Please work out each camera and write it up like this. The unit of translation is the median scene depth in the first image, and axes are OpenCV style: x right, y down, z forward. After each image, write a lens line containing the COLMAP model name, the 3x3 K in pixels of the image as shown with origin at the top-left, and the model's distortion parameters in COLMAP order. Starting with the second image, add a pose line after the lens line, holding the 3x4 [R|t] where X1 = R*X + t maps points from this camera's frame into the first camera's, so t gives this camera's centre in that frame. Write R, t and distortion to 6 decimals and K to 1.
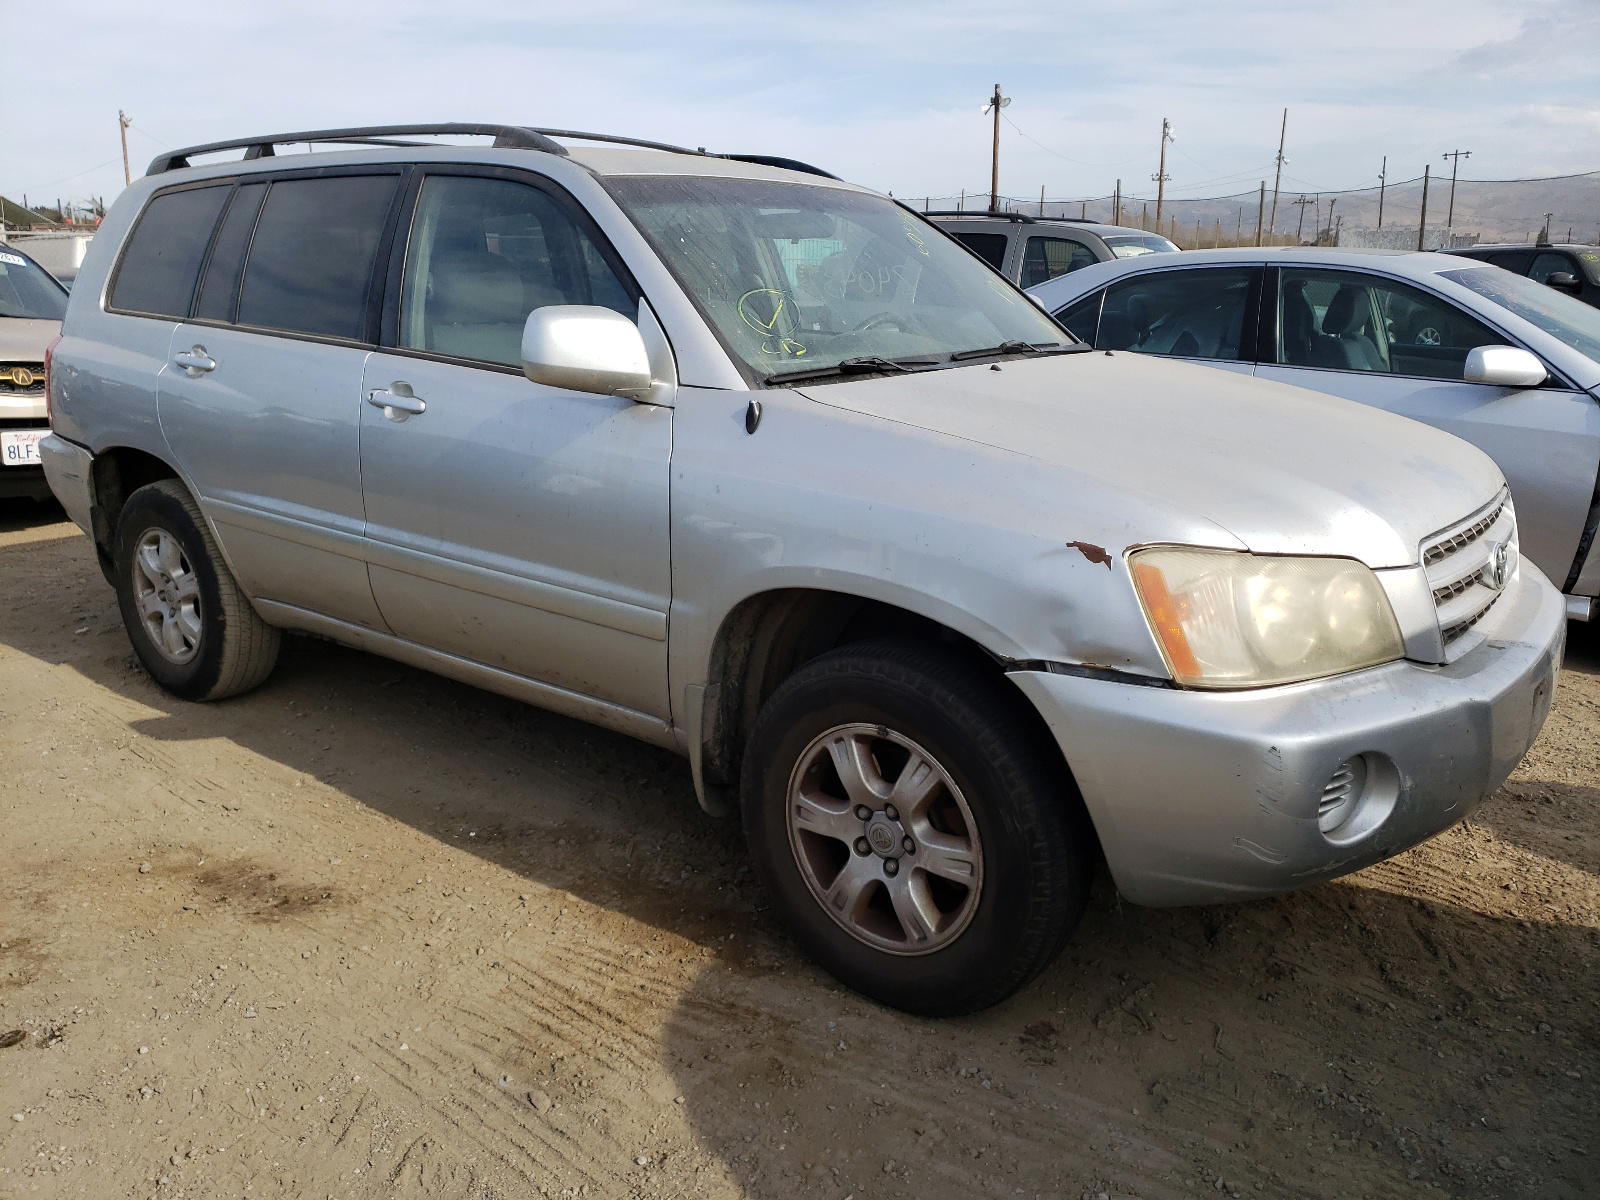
lens RADIAL K [[1237.0, 0, 795.5], [0, 1237.0, 594.0], [0, 0, 1]] dist [0.037174, -0.003521]
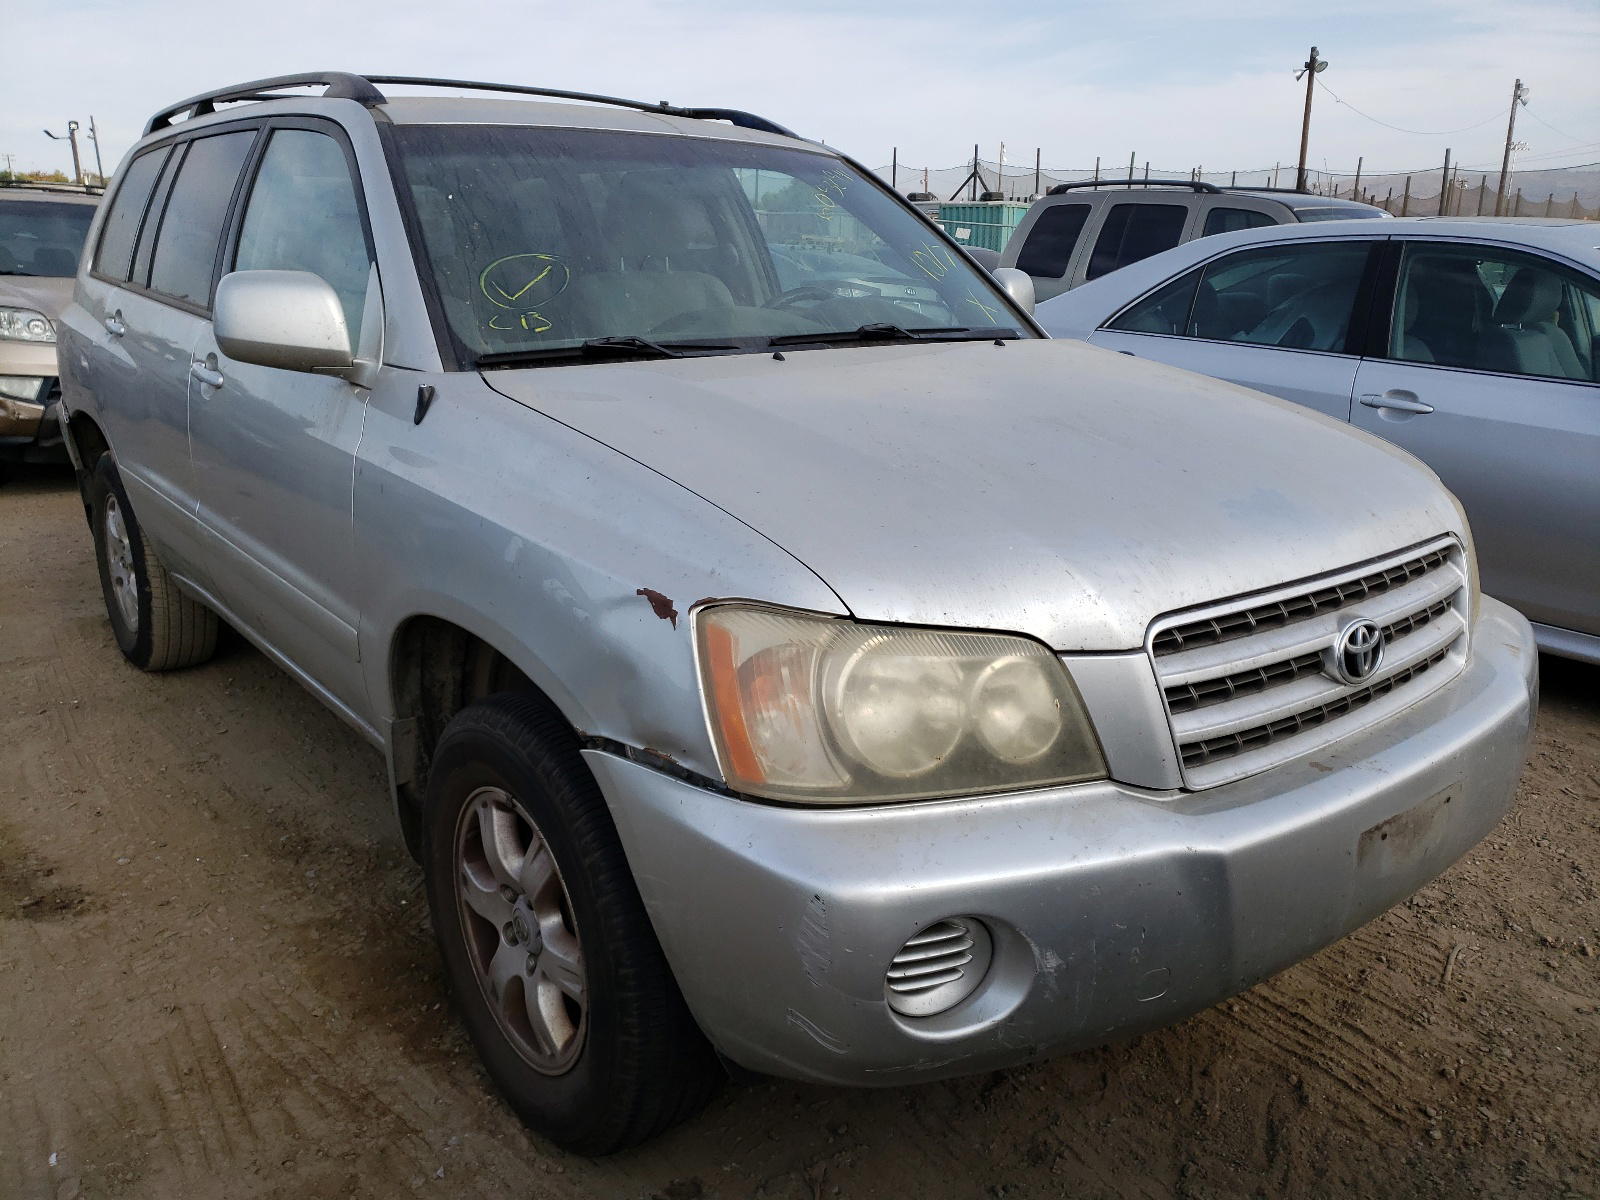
lens RADIAL K [[1237.0, 0, 803.5], [0, 1237.0, 599.6], [0, 0, 1]] dist [0.037174, -0.003521]
pose [[0.976131, 0.066965, -0.206603, 0.392699], [-0.062752, 0.997667, 0.026886, -0.050881], [0.207921, -0.013279, 0.978055, 0.230957]]
